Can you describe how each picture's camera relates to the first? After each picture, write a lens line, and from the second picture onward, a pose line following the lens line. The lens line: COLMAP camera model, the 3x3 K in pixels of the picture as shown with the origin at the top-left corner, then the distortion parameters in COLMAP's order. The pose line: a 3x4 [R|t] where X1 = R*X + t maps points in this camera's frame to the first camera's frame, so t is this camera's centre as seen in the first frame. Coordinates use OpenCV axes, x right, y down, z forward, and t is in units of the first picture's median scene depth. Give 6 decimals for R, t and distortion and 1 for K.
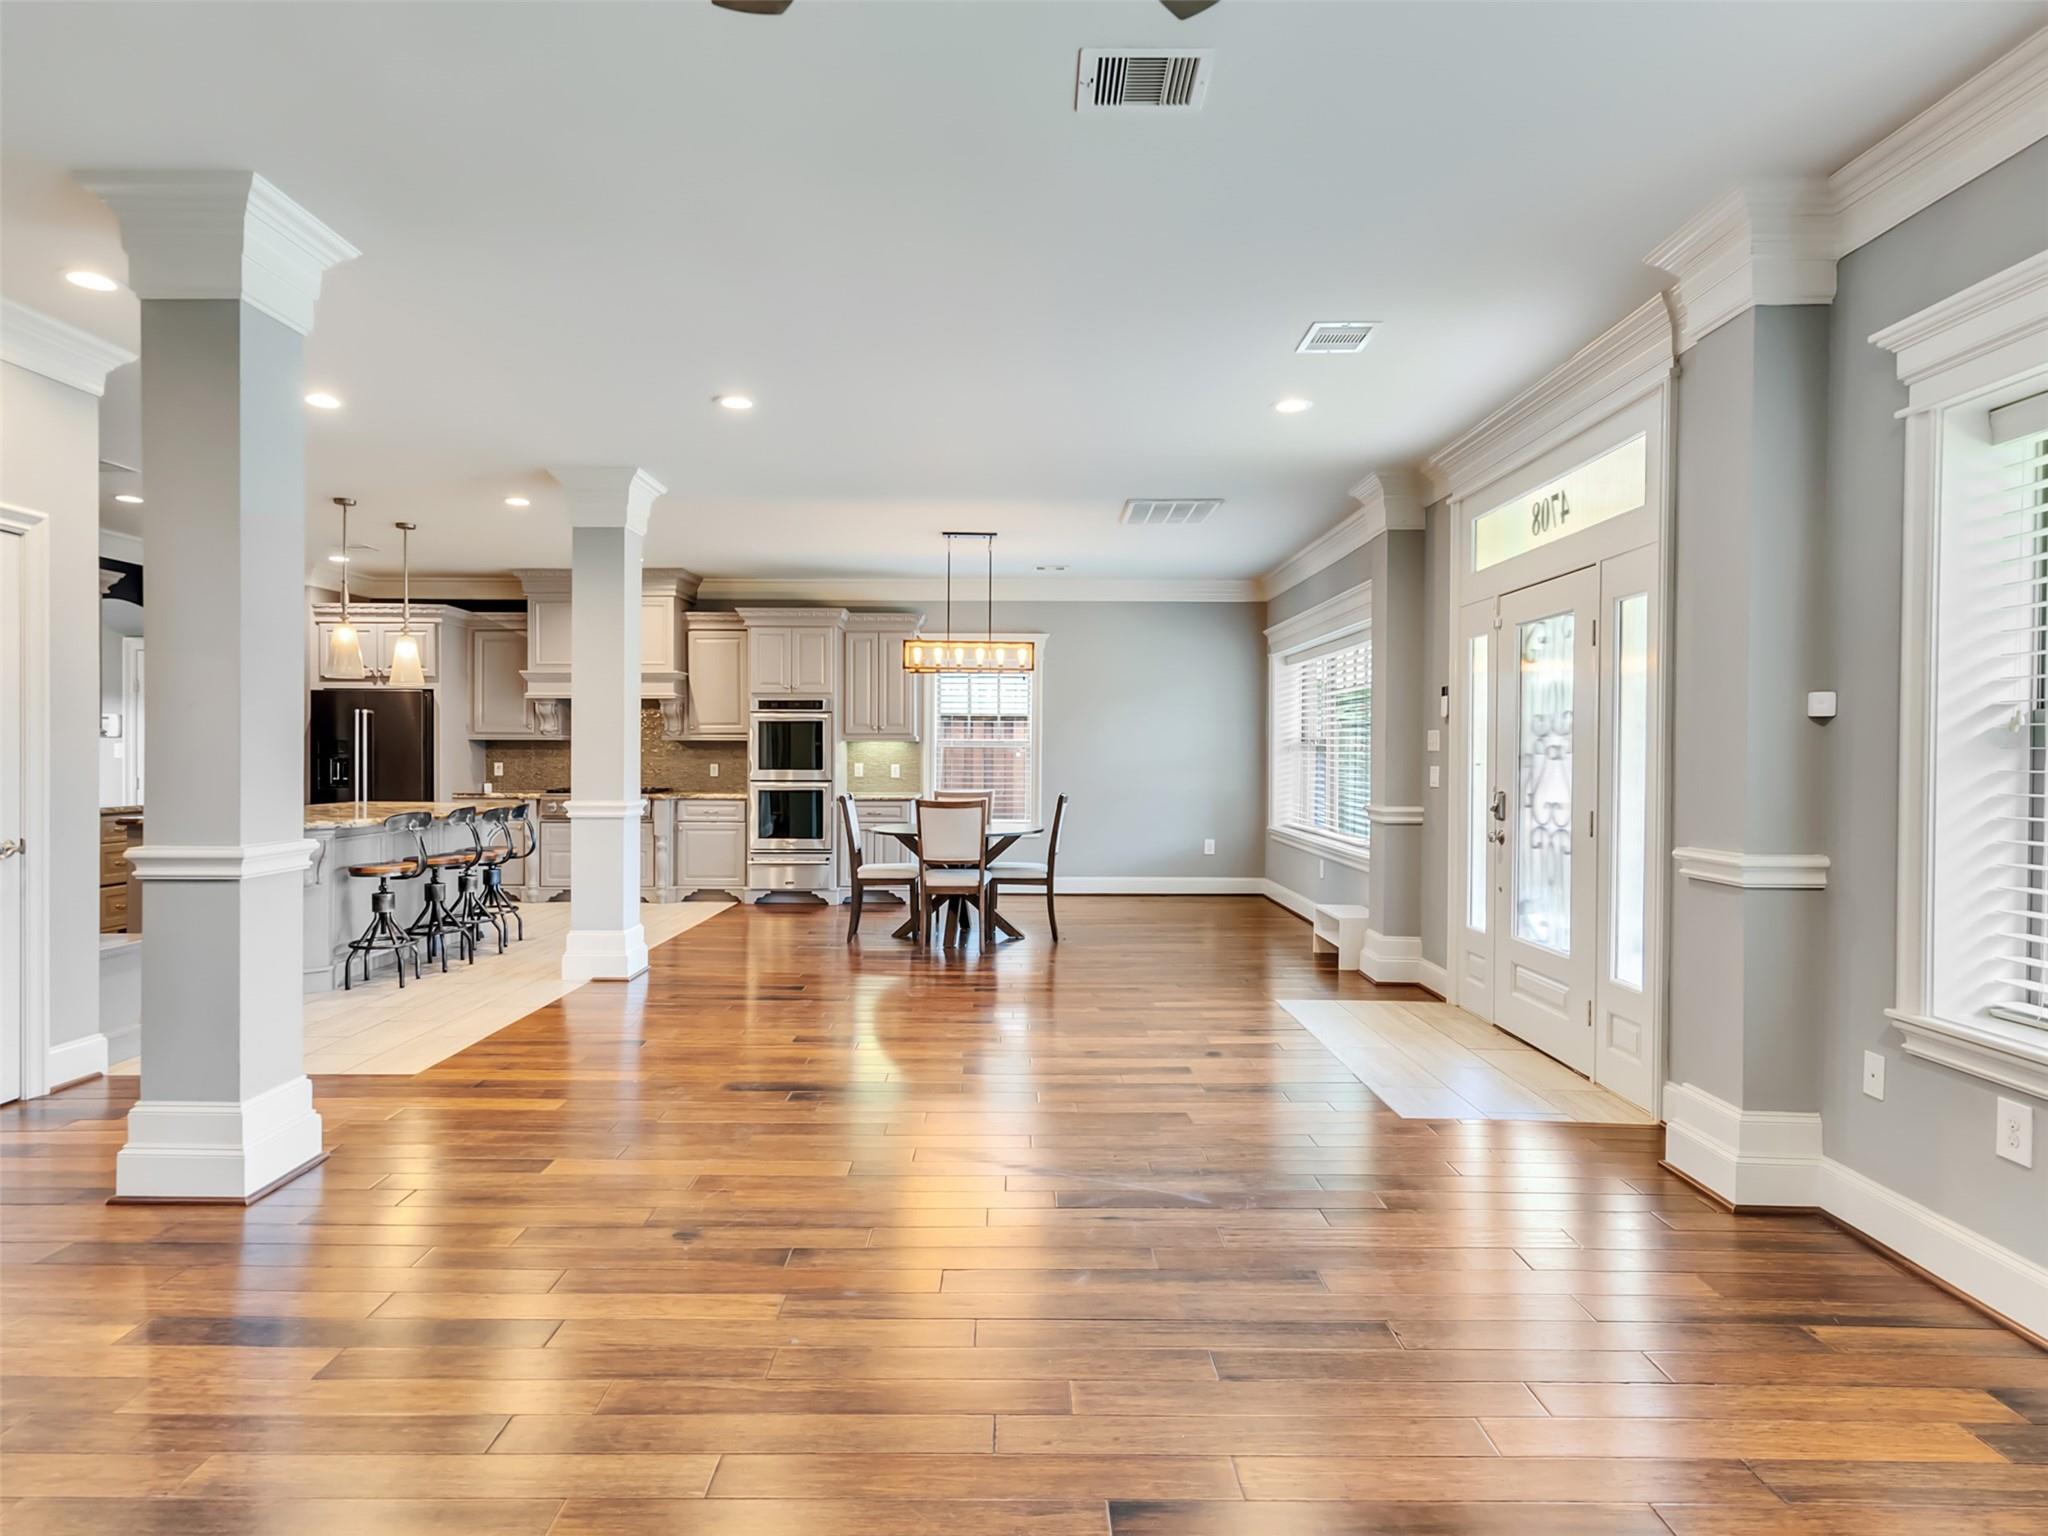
lens RADIAL K [[1160.4, 0, 1011.4], [0, 1160.4, 768.7], [0, 0, 1]] dist [-0.004759, 0.003726]
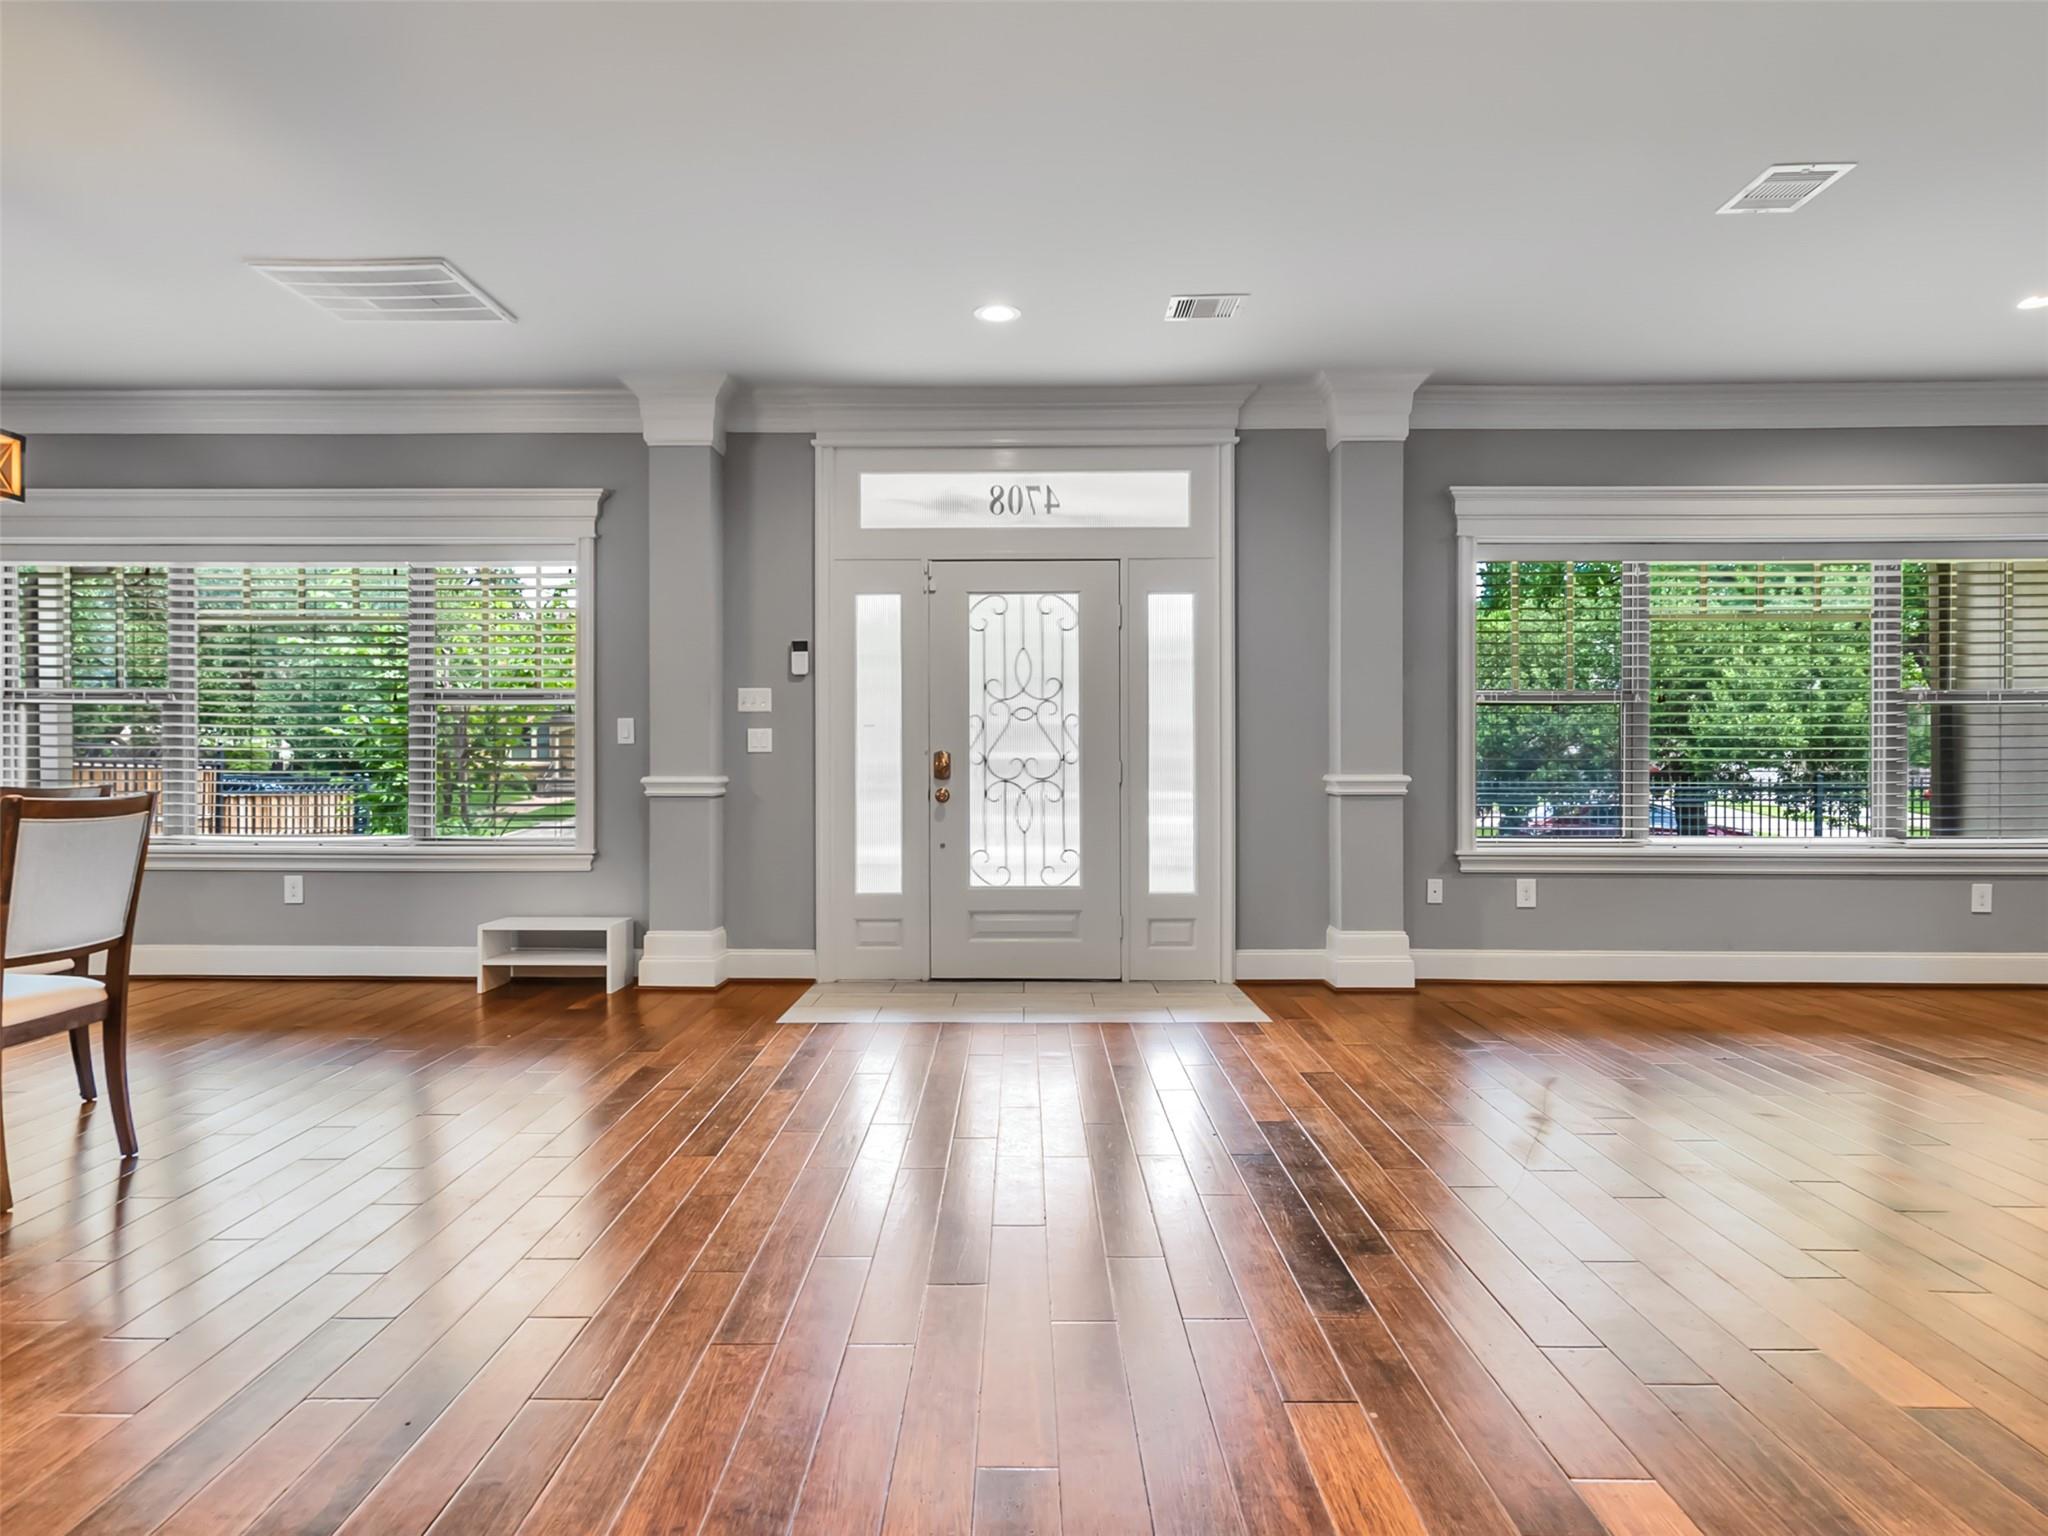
lens RADIAL K [[1160.4, 0, 1011.9], [0, 1160.4, 767.0], [0, 0, 1]] dist [-0.004759, 0.003726]
pose [[0.011575, -0.010065, 0.999882, -0.719463], [0.013019, 0.999866, 0.009915, 0.028756], [-0.999848, 0.012902, 0.011705, 1.090538]]
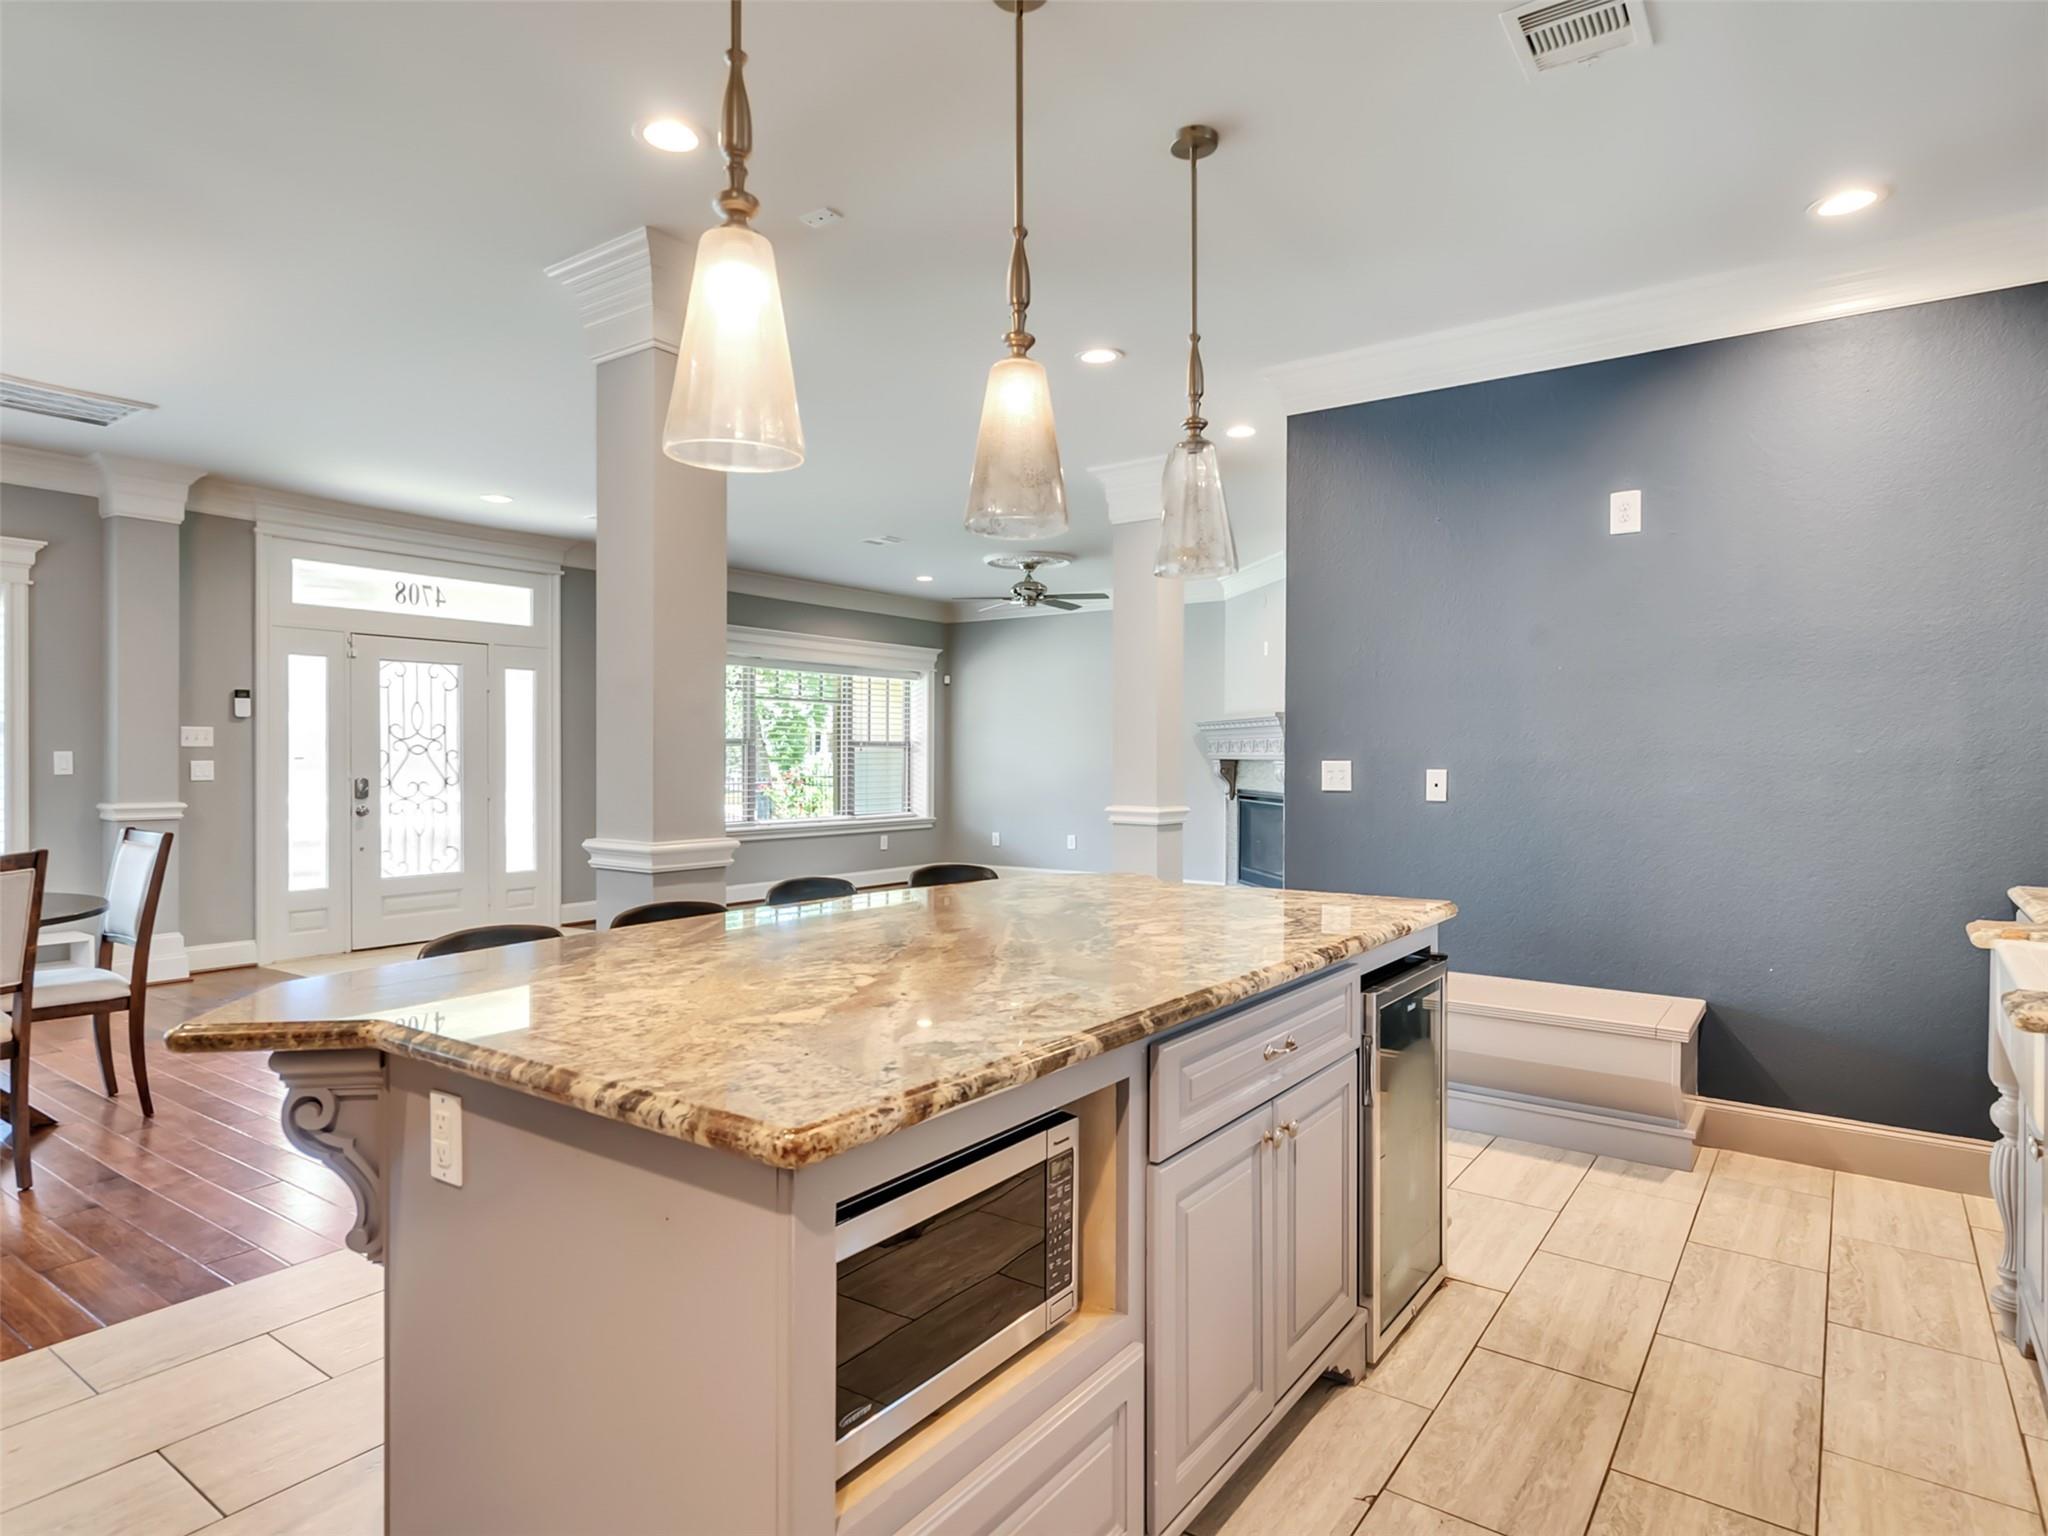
lens RADIAL K [[1160.4, 0, 1030.0], [0, 1160.4, 760.2], [0, 0, 1]] dist [-0.004759, 0.003726]
pose [[-0.820542, -0.011921, 0.571462, -1.188480], [-0.002224, 0.999842, 0.017664, -0.031669], [-0.571582, 0.013223, -0.820439, 1.968249]]
